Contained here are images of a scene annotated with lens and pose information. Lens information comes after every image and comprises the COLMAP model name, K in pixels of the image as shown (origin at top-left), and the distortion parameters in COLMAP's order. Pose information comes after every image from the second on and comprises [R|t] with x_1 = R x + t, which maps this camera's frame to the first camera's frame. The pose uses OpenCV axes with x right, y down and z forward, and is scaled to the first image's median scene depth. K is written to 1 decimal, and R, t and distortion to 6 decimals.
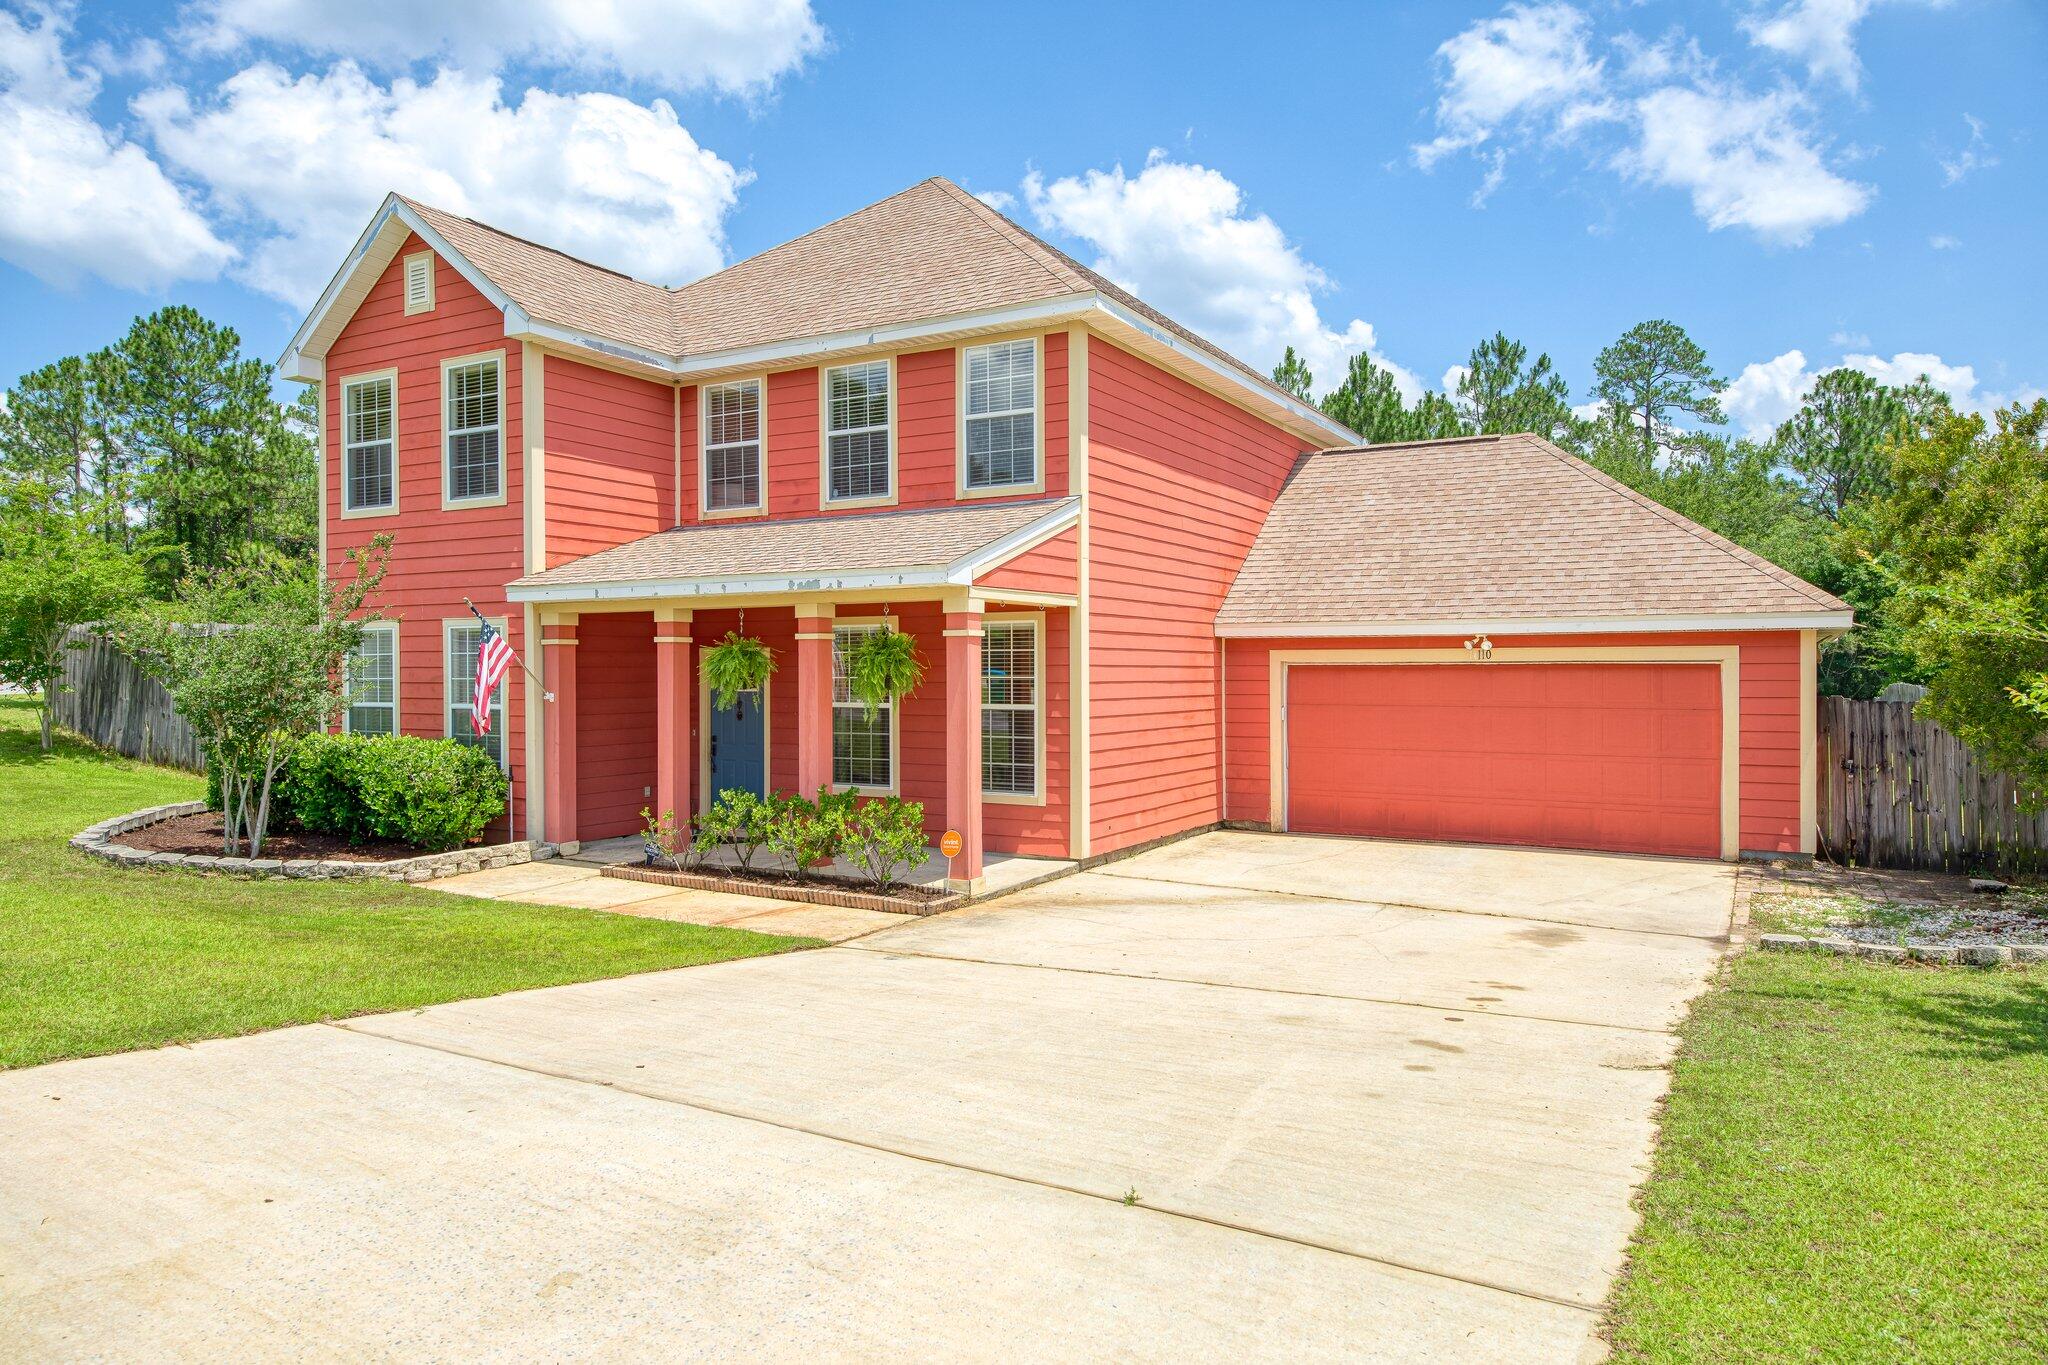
lens RADIAL K [[1318.0, 0, 1025.1], [0, 1318.0, 684.3], [0, 0, 1]] dist [0.015116, -0.002567]
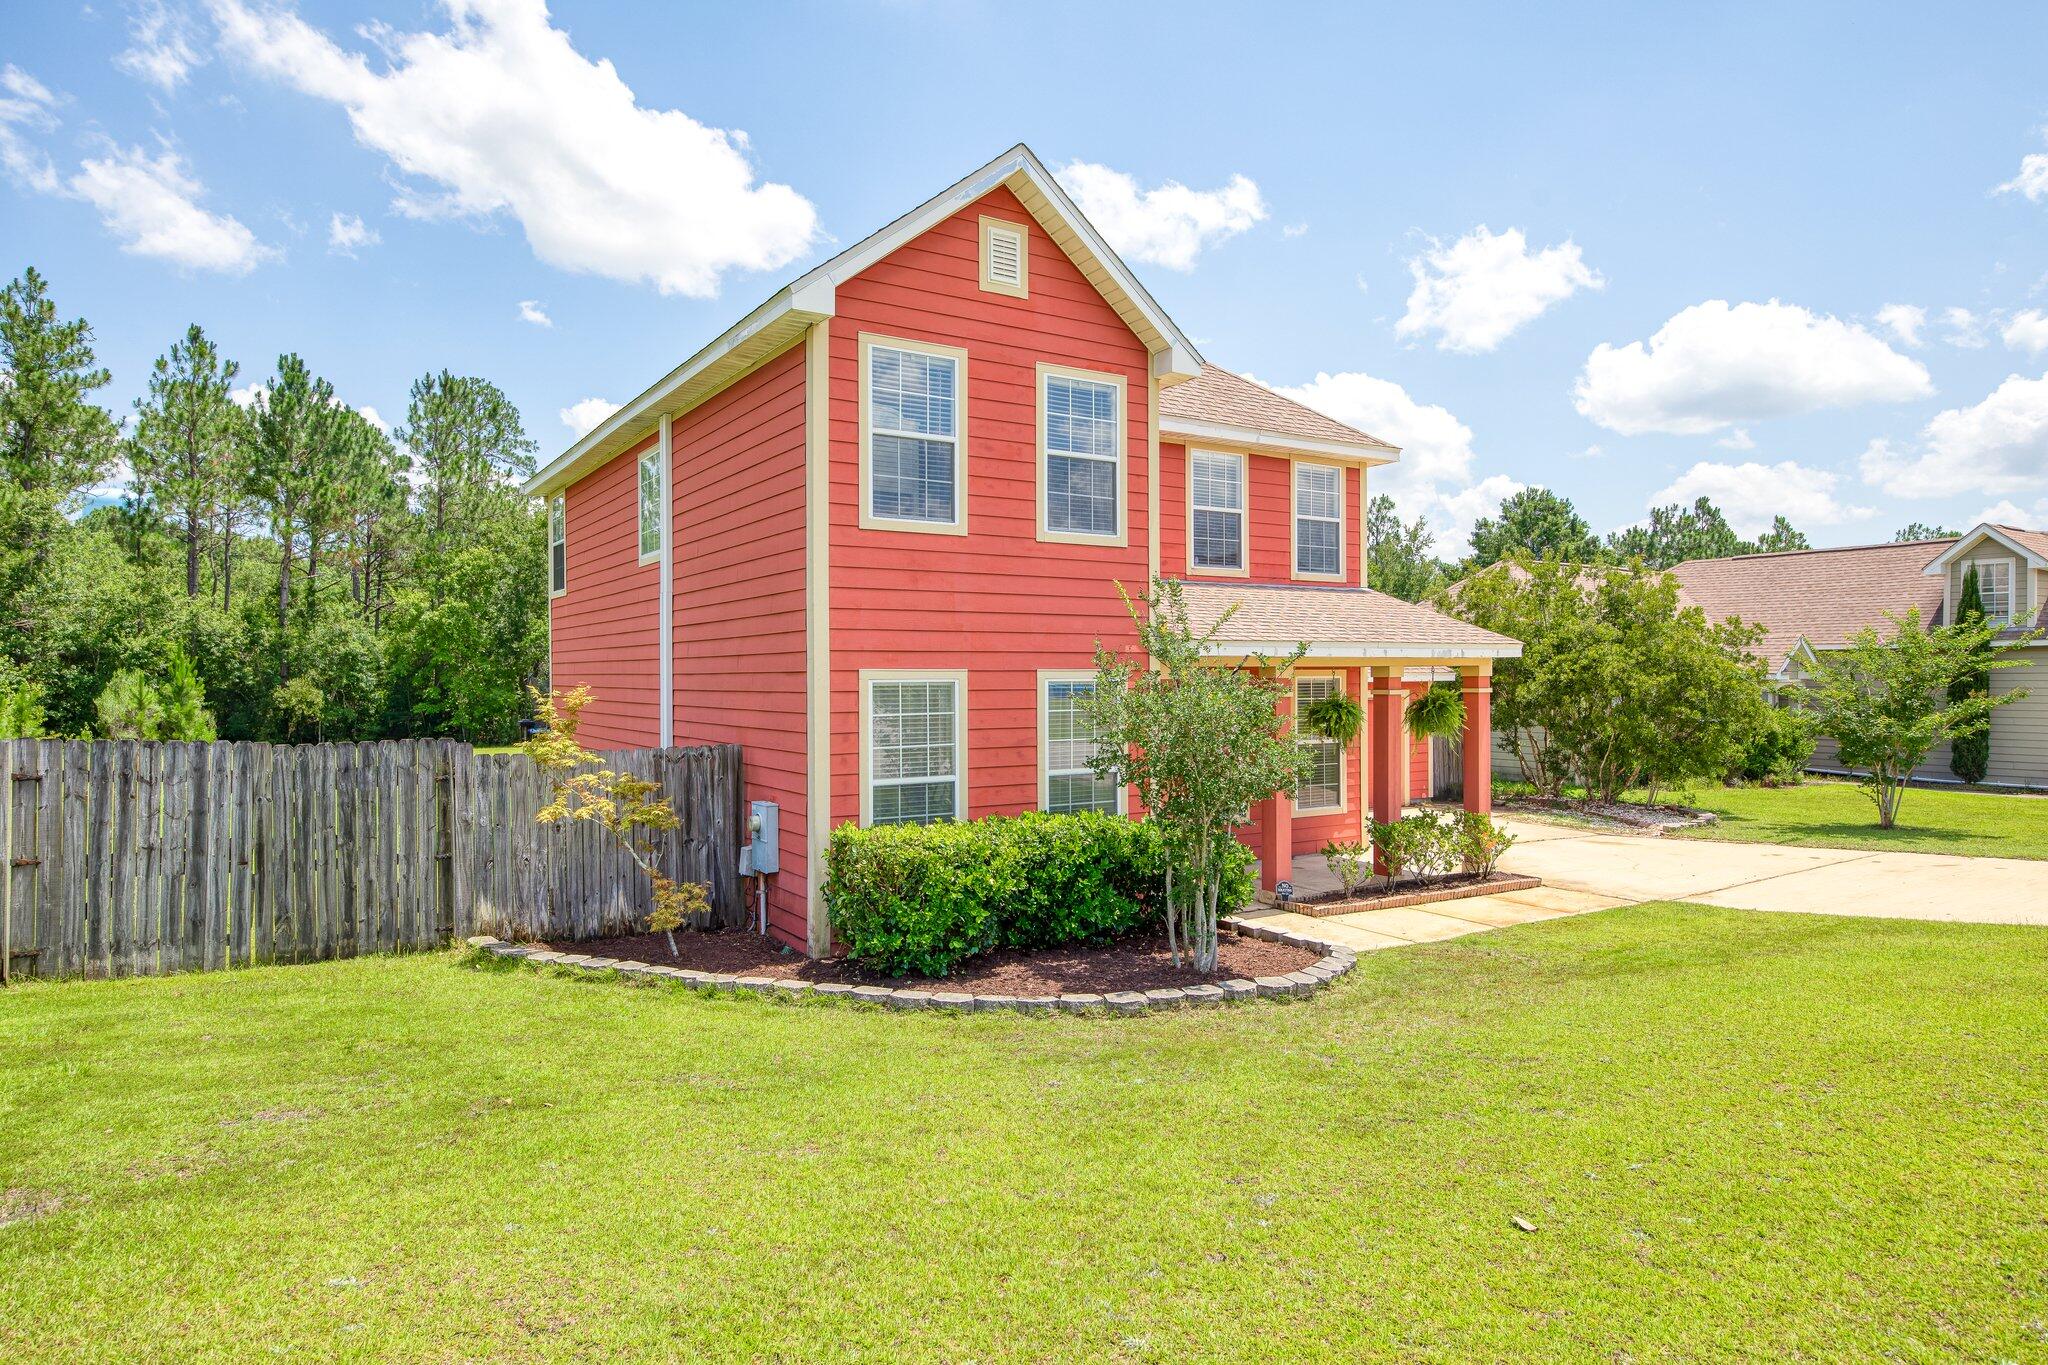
lens RADIAL K [[1172.6, 0, 1022.7], [0, 1172.6, 674.0], [0, 0, 1]] dist [0.008825, 0.001695]
pose [[0.474257, 0.002527, 0.880383, -1.130270], [0.011583, 0.999891, -0.009110, -0.041151], [-0.880310, 0.014518, 0.474176, 0.674959]]
